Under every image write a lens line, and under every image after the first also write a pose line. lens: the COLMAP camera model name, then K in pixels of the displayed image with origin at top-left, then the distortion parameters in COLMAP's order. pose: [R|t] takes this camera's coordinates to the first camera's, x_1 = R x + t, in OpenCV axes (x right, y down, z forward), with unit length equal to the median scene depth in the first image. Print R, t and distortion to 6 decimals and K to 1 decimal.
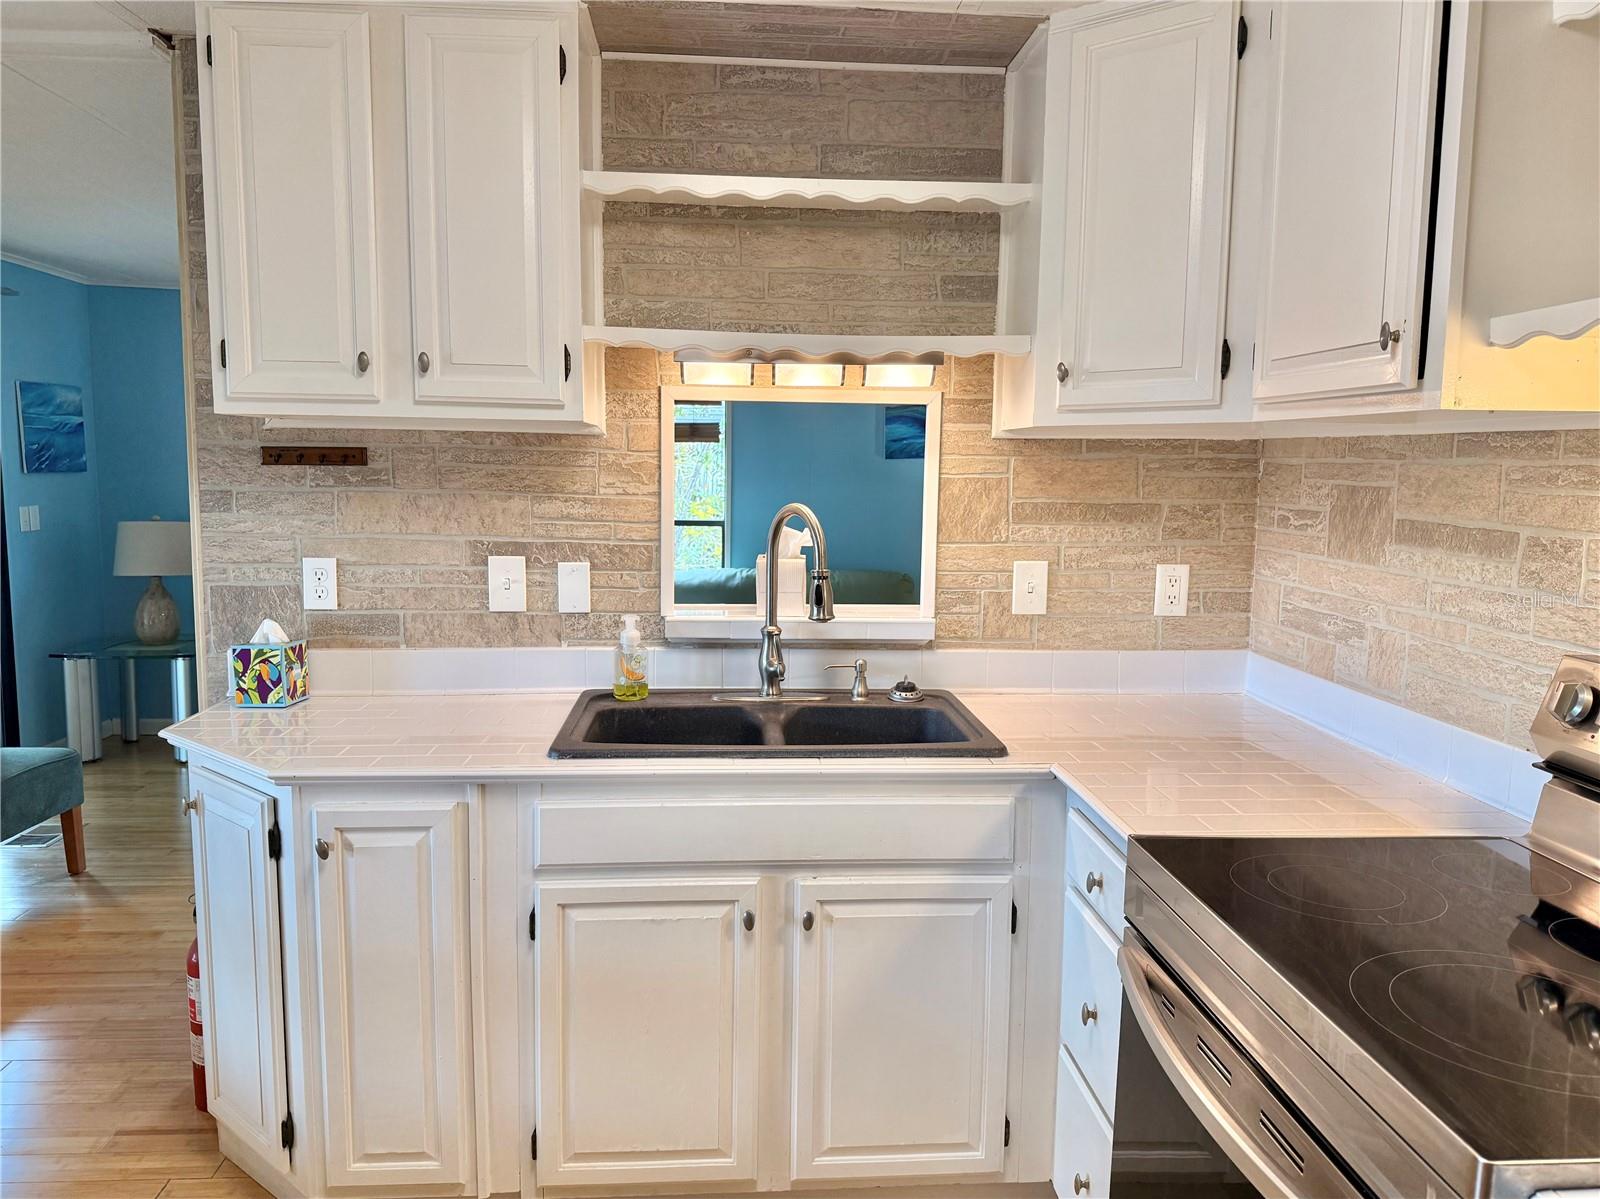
lens RADIAL K [[1142.0, 0, 814.9], [0, 1142.0, 608.3], [0, 0, 1]] dist [0.137974, -0.244893]
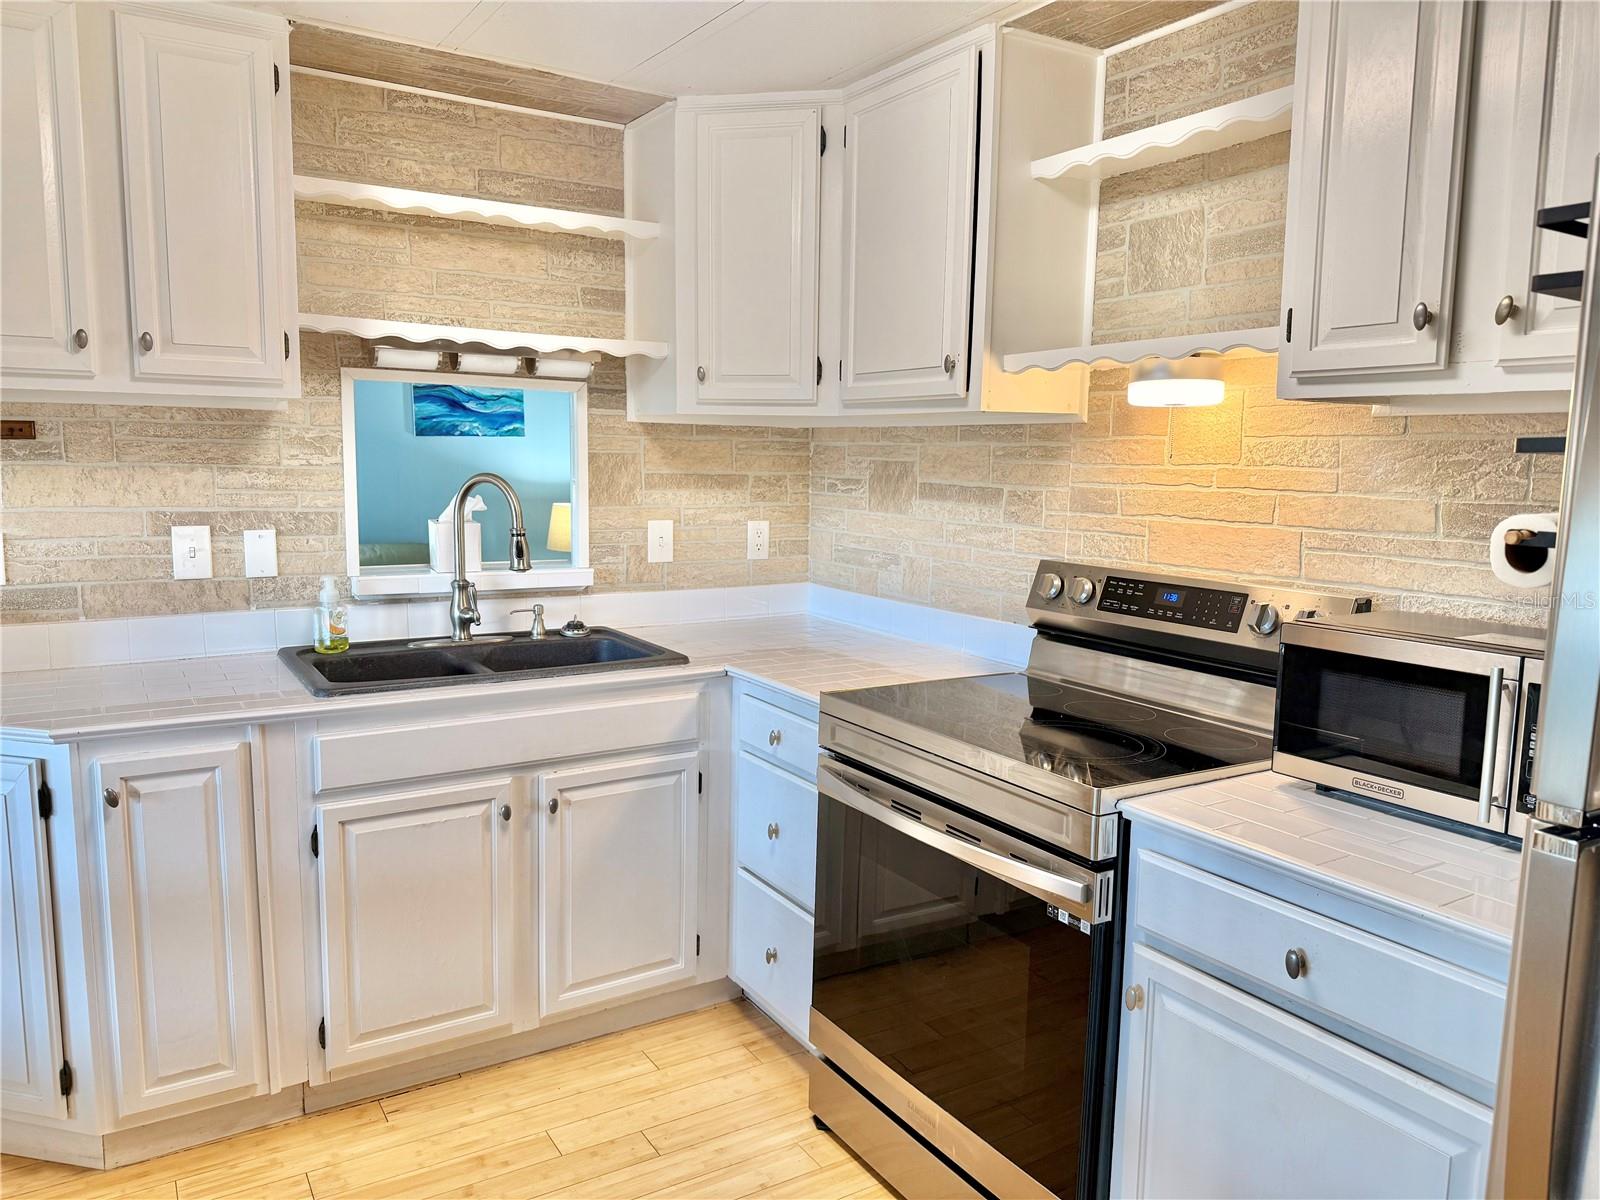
lens RADIAL K [[1109.9, 0, 815.7], [0, 1109.9, 603.2], [0, 0, 1]] dist [0.103840, -0.145358]
pose [[0.882431, -0.060564, 0.466528, -0.257372], [0.052891, 0.998163, 0.029538, 0.025109], [-0.467460, -0.001390, 0.884013, -0.175209]]
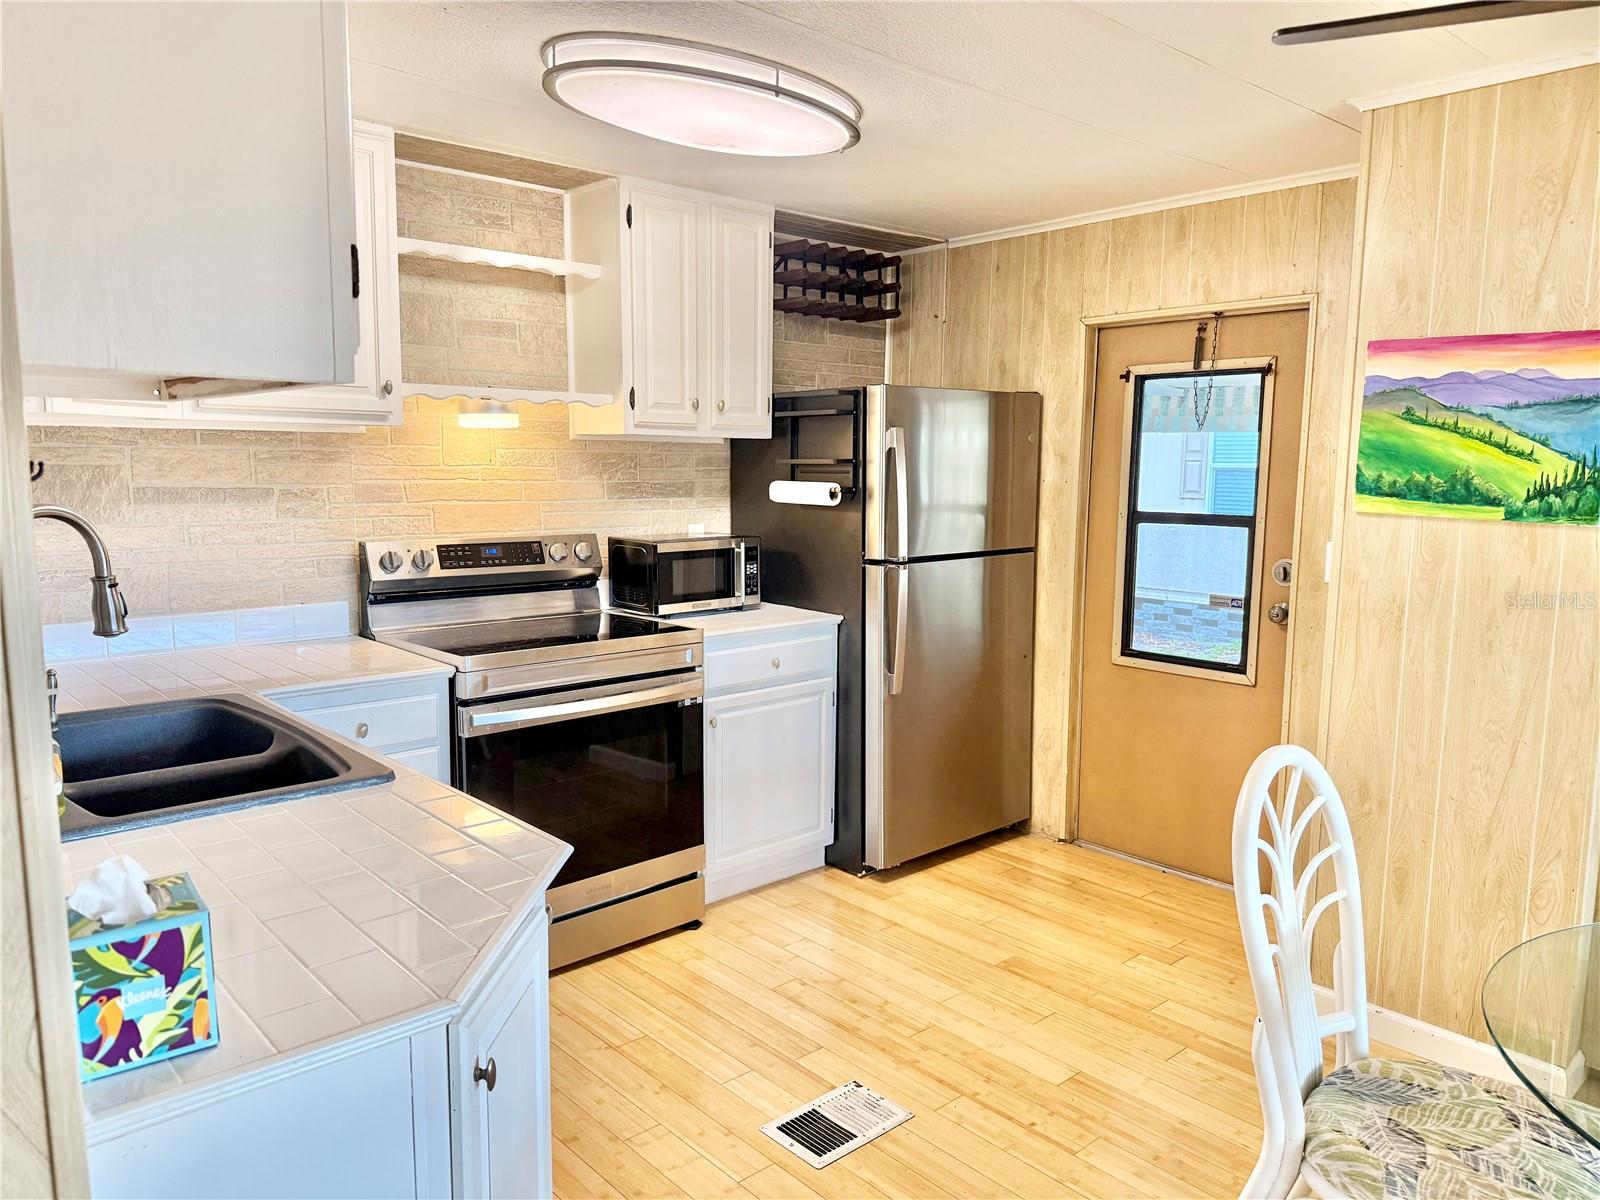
lens RADIAL K [[1142.5, 0, 800.5], [0, 1142.5, 607.2], [0, 0, 1]] dist [-0.002006, -0.006419]
pose [[-0.604574, -0.119916, 0.787471, -0.957797], [0.080613, 0.974317, 0.210258, -0.141103], [-0.792460, 0.190596, -0.579380, 1.043964]]
